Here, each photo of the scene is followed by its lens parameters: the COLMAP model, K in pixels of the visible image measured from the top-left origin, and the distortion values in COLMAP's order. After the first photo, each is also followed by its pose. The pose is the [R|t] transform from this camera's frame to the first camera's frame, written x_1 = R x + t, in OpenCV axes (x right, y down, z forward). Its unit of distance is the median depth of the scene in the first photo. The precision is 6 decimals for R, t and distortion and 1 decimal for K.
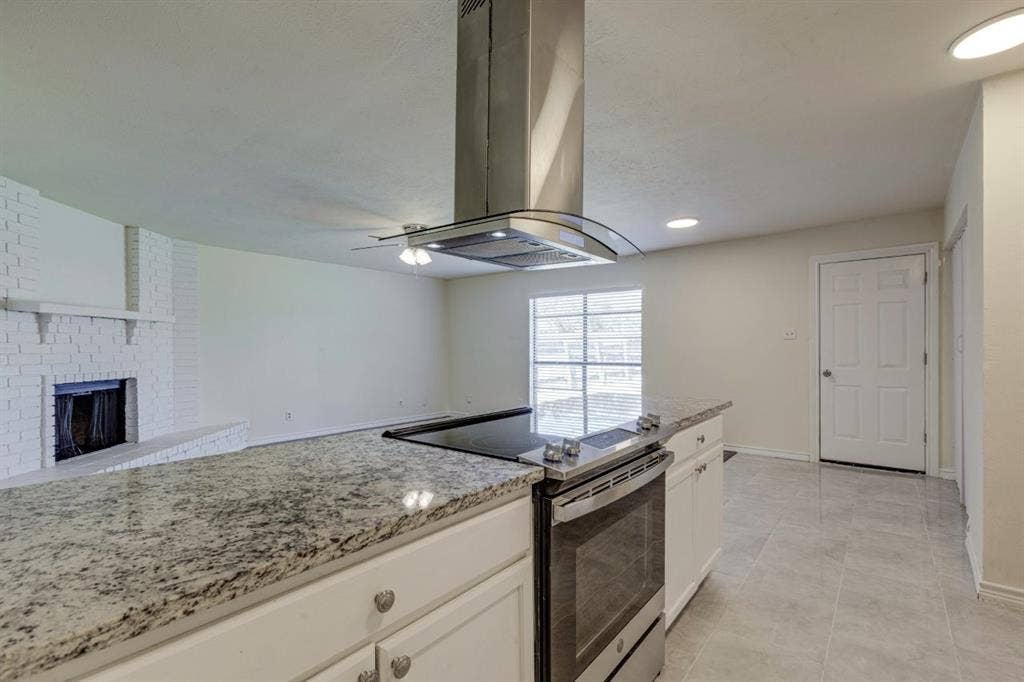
lens RADIAL K [[472.5, 0, 508.8], [0, 472.5, 352.5], [0, 0, 1]] dist [0.014291, 0.000404]
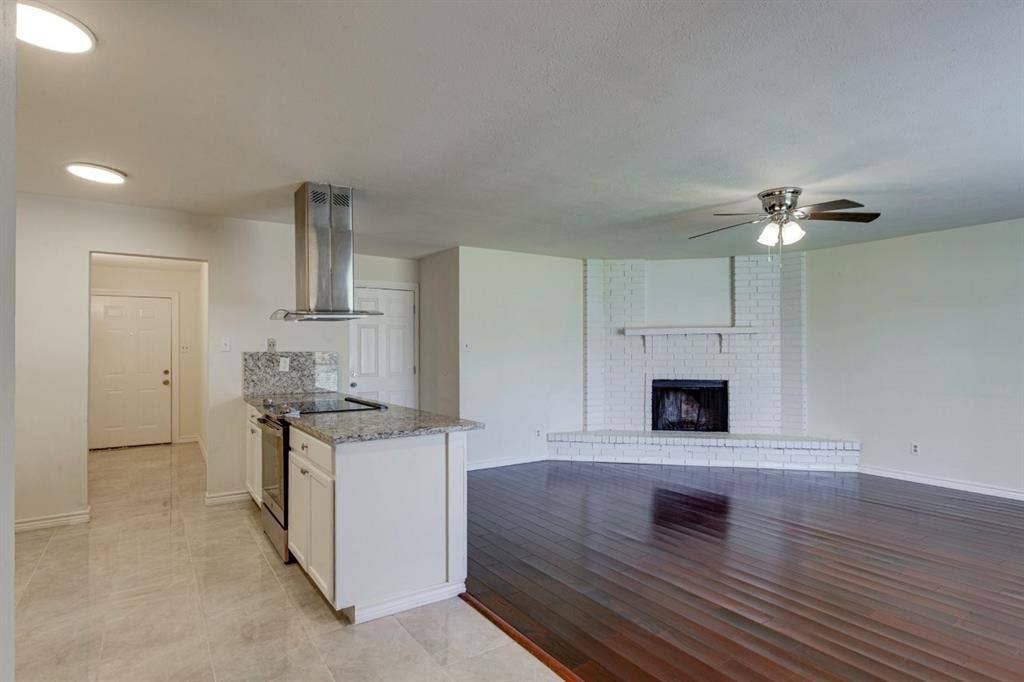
lens RADIAL K [[524.0, 0, 512.0], [0, 524.0, 341.0], [0, 0, 1]] dist [0.008984, 0.001815]
pose [[-0.290965, -0.013005, -0.956645, 0.670525], [-0.003303, 0.999915, -0.012588, -0.029746], [0.956728, -0.000503, -0.290983, 0.845194]]
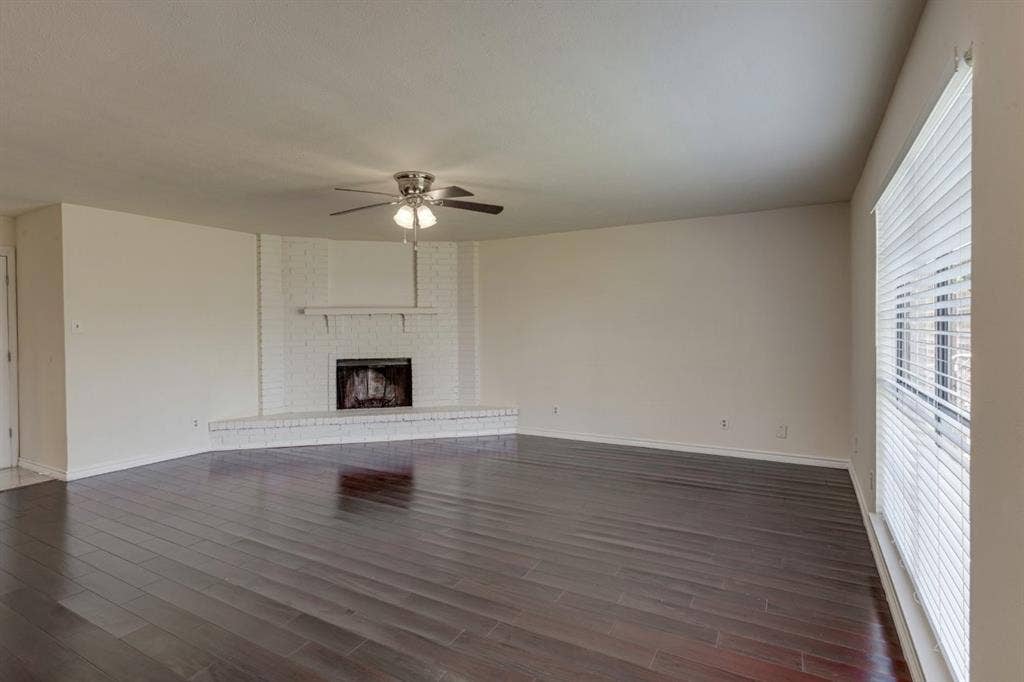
lens RADIAL K [[451.9, 0, 510.1], [0, 451.9, 326.8], [0, 0, 1]] dist [-0.000778, -0.000029]
pose [[0.104445, 0.002160, -0.994528, 0.471245], [-0.002276, 0.999996, 0.001933, -0.035665], [0.994528, 0.002062, 0.104450, 1.125626]]
